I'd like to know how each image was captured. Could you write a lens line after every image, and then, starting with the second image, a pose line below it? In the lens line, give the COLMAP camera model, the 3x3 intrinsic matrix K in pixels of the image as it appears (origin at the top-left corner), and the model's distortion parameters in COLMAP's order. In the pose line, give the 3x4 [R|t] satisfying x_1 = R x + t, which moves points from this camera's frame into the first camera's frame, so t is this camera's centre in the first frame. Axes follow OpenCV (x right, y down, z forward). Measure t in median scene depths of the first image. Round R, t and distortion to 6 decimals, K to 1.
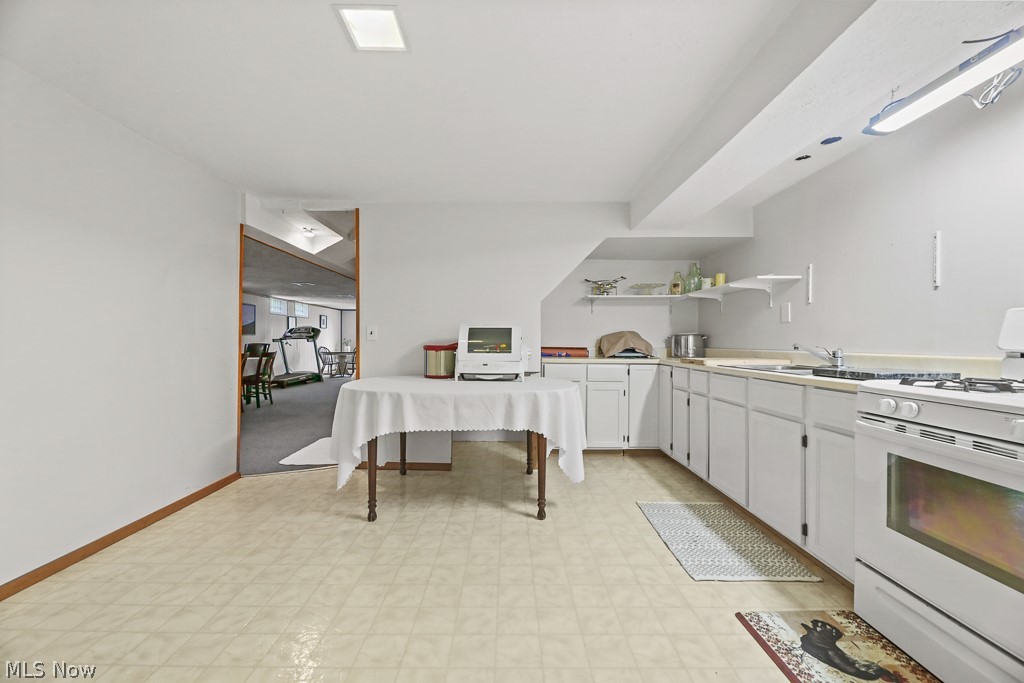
lens RADIAL K [[426.3, 0, 512.0], [0, 426.3, 336.9], [0, 0, 1]] dist [-0.001044, -0.000201]
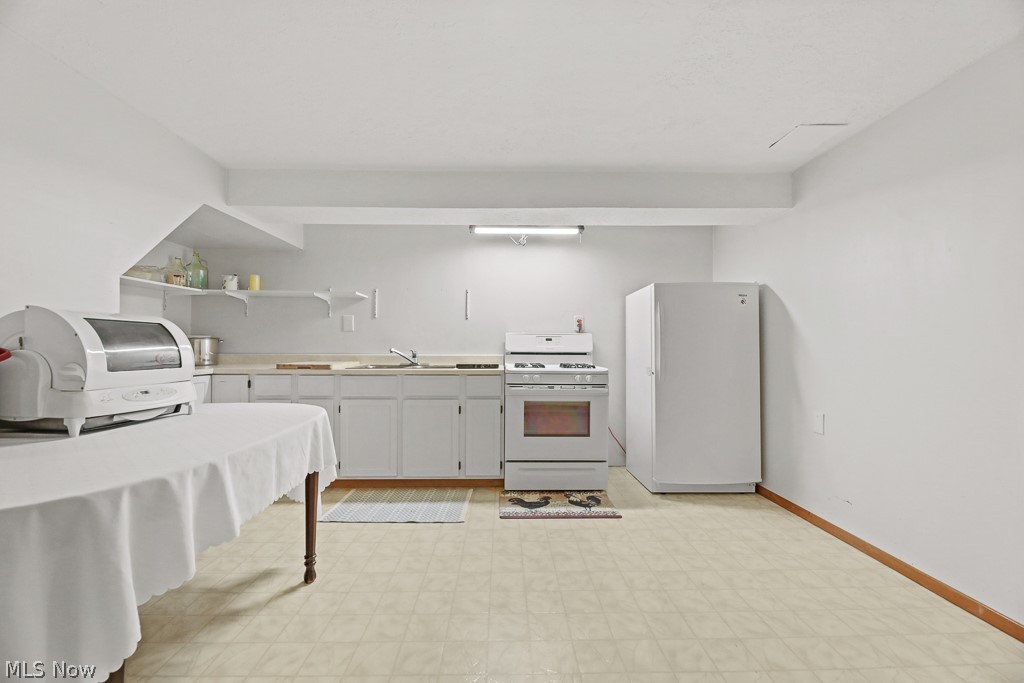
lens RADIAL K [[419.5, 0, 508.3], [0, 419.5, 346.3], [0, 0, 1]] dist [0.020743, -0.000590]
pose [[-0.019390, -0.001695, 0.999811, -0.880789], [-0.015782, 0.999874, 0.001389, 0.001802], [-0.999687, -0.015752, -0.019414, 0.847335]]
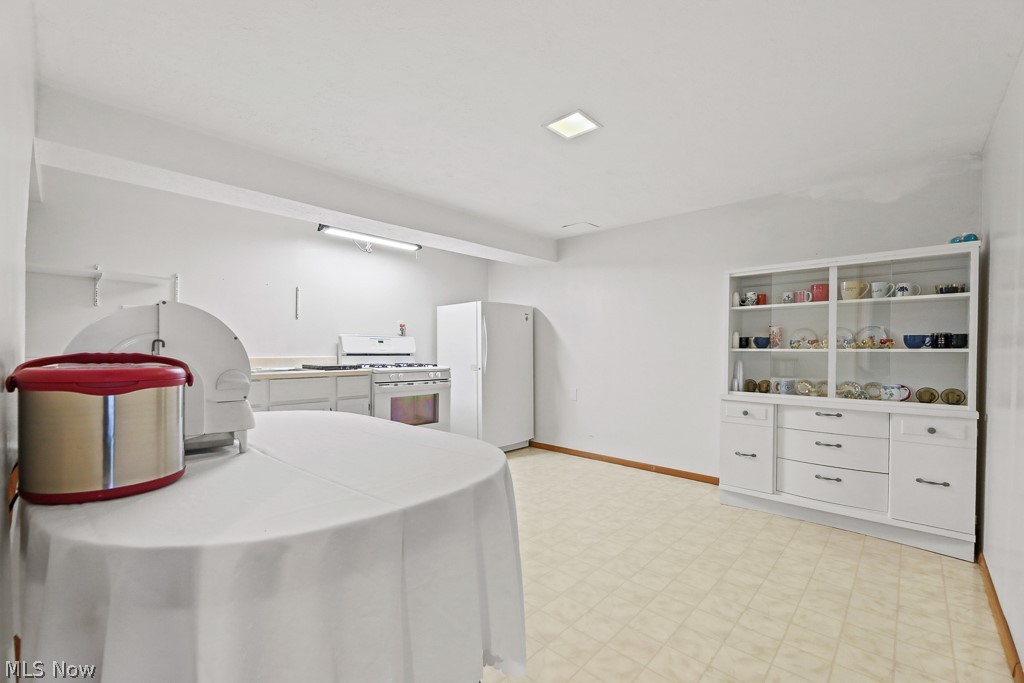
lens RADIAL K [[419.5, 0, 508.3], [0, 419.5, 346.3], [0, 0, 1]] dist [0.020743, -0.000590]
pose [[-0.713038, -0.005626, 0.701102, -0.881549], [-0.019527, 0.999739, -0.011837, 0.006350], [-0.700853, -0.022131, -0.712962, 1.636136]]
